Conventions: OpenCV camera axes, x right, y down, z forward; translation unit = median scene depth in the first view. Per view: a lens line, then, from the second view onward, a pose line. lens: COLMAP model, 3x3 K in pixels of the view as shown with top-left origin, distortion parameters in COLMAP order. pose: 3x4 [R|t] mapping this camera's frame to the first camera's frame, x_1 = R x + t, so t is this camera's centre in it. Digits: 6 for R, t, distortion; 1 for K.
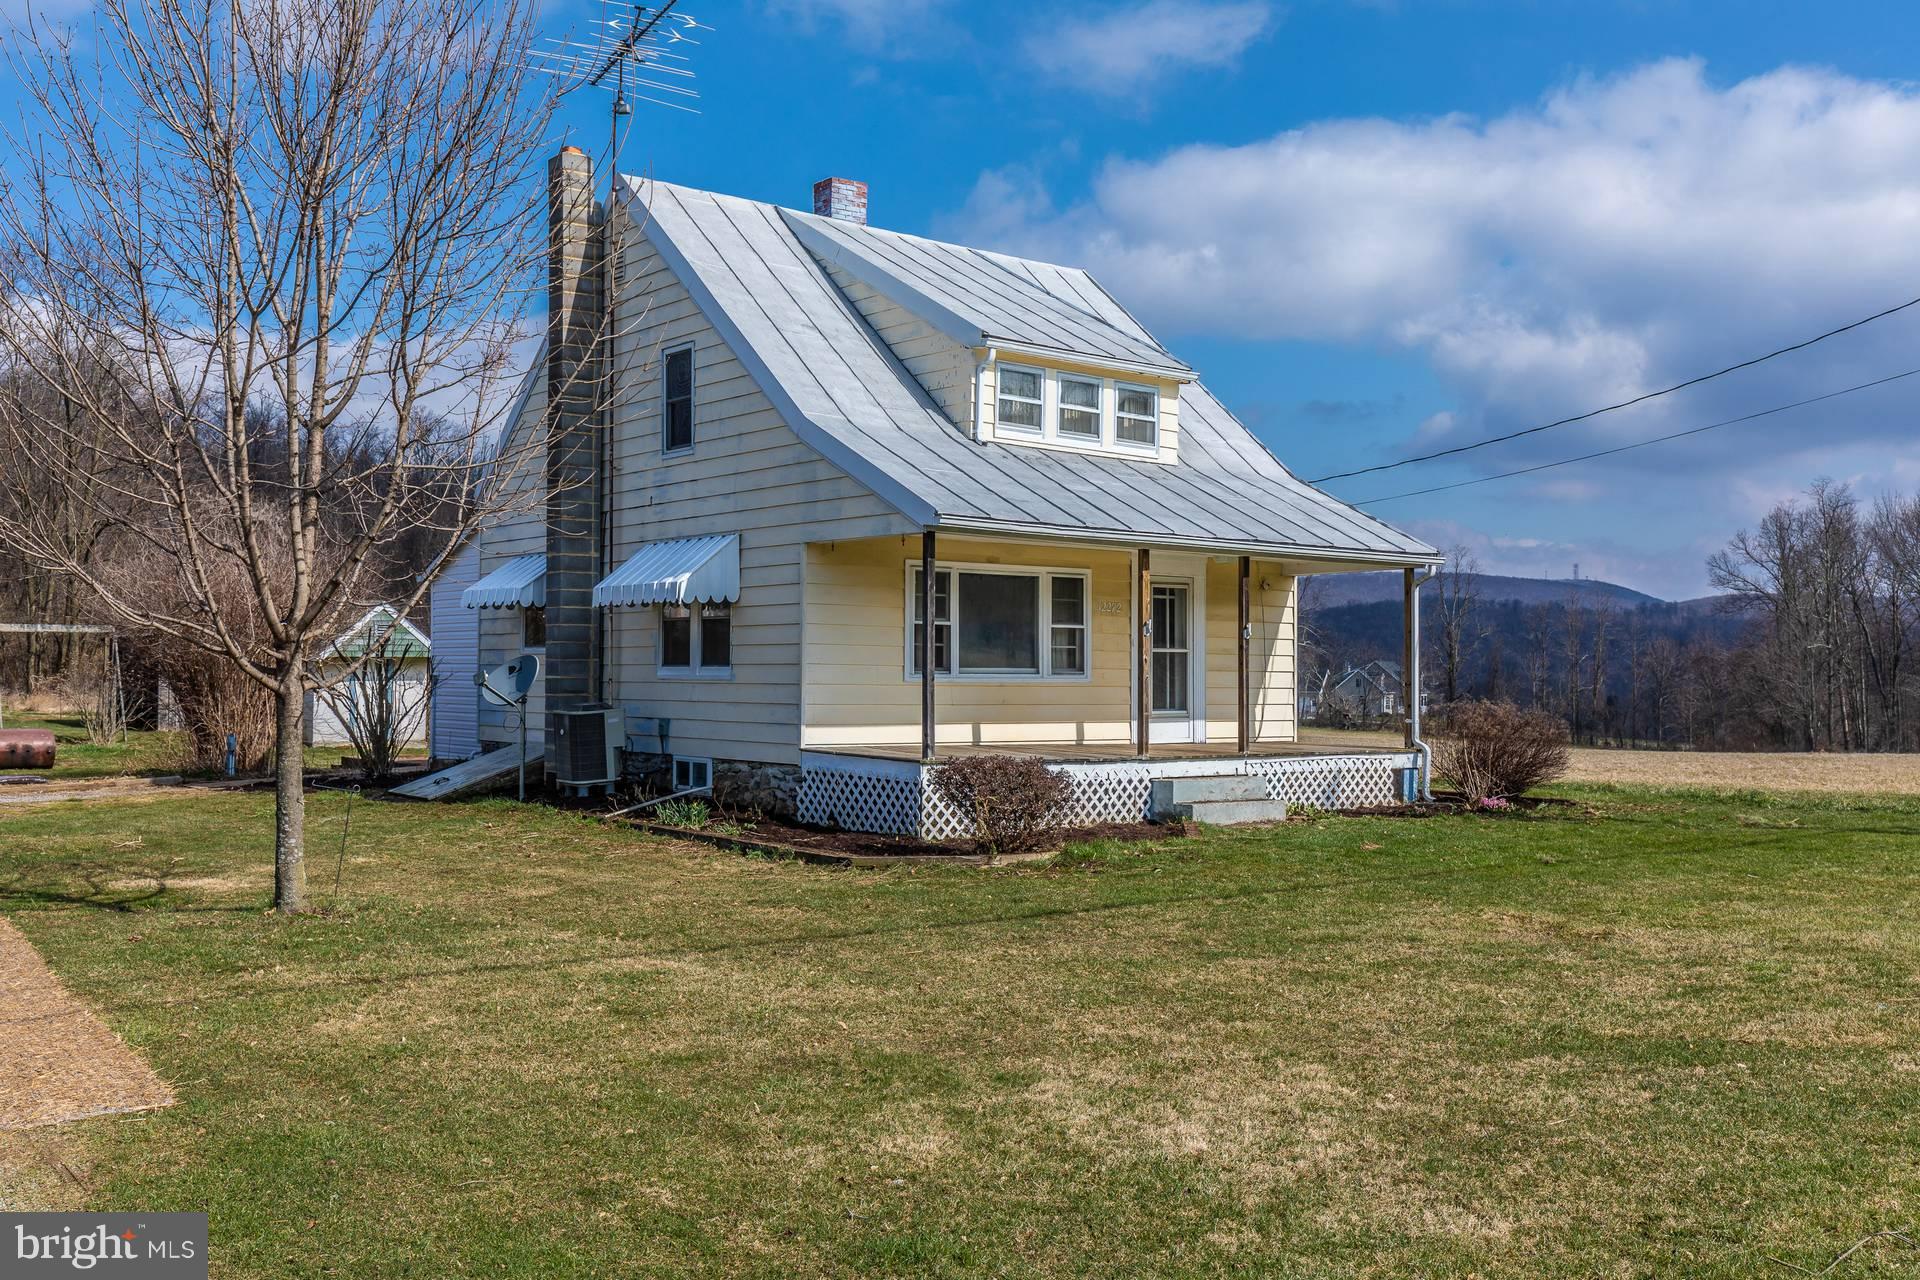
lens RADIAL K [[1715.3, 0, 958.2], [0, 1715.3, 648.2], [0, 0, 1]] dist [0.002591, 0.001396]
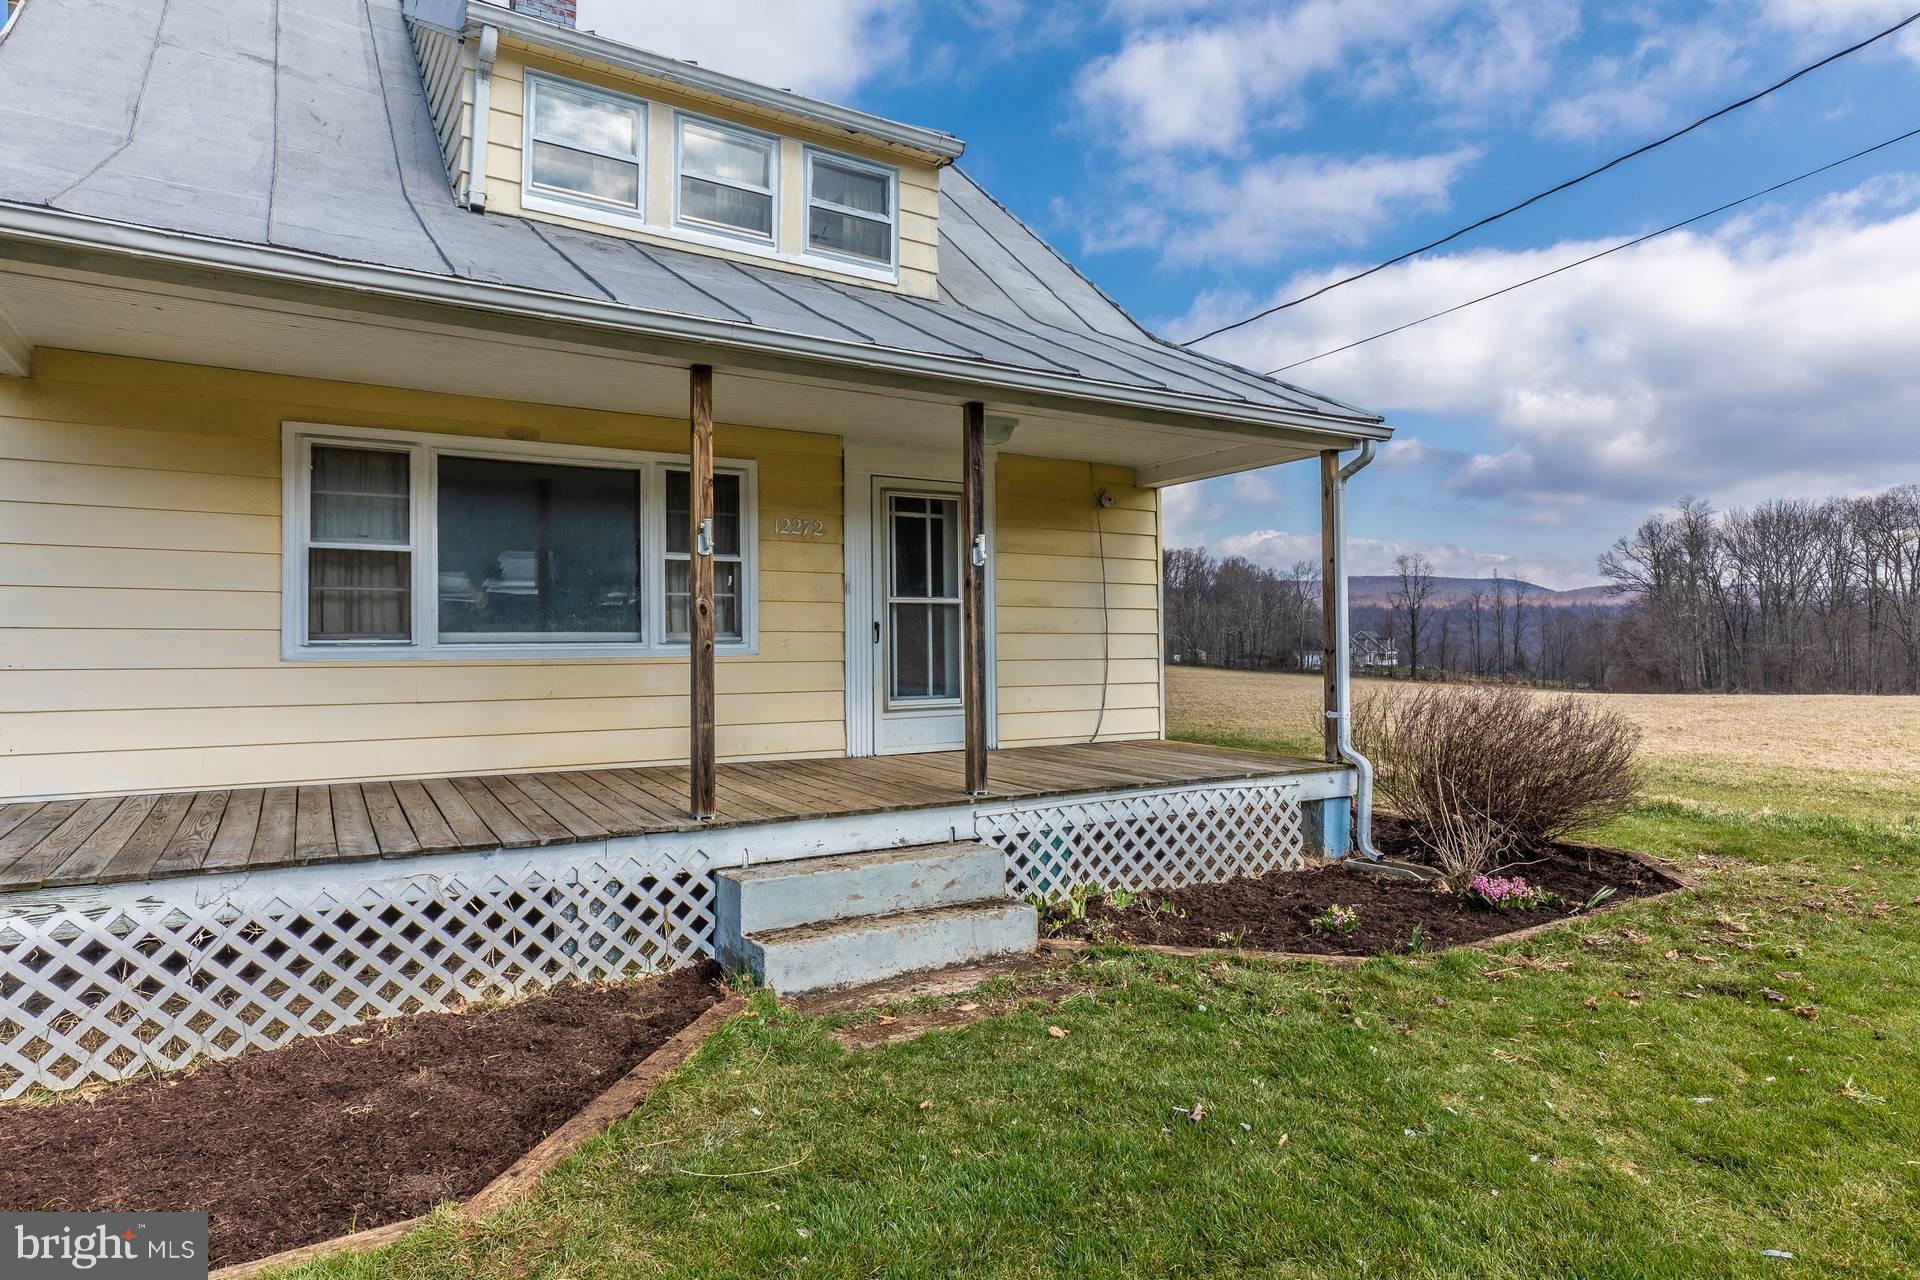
lens RADIAL K [[1038.8, 0, 966.4], [0, 1038.8, 630.5], [0, 0, 1]] dist [0.003115, -0.000003]
pose [[0.991887, -0.015736, -0.126145, 0.188133], [0.015932, 0.999873, 0.000538, 0.012225], [0.126121, -0.002544, 0.992012, 0.647650]]
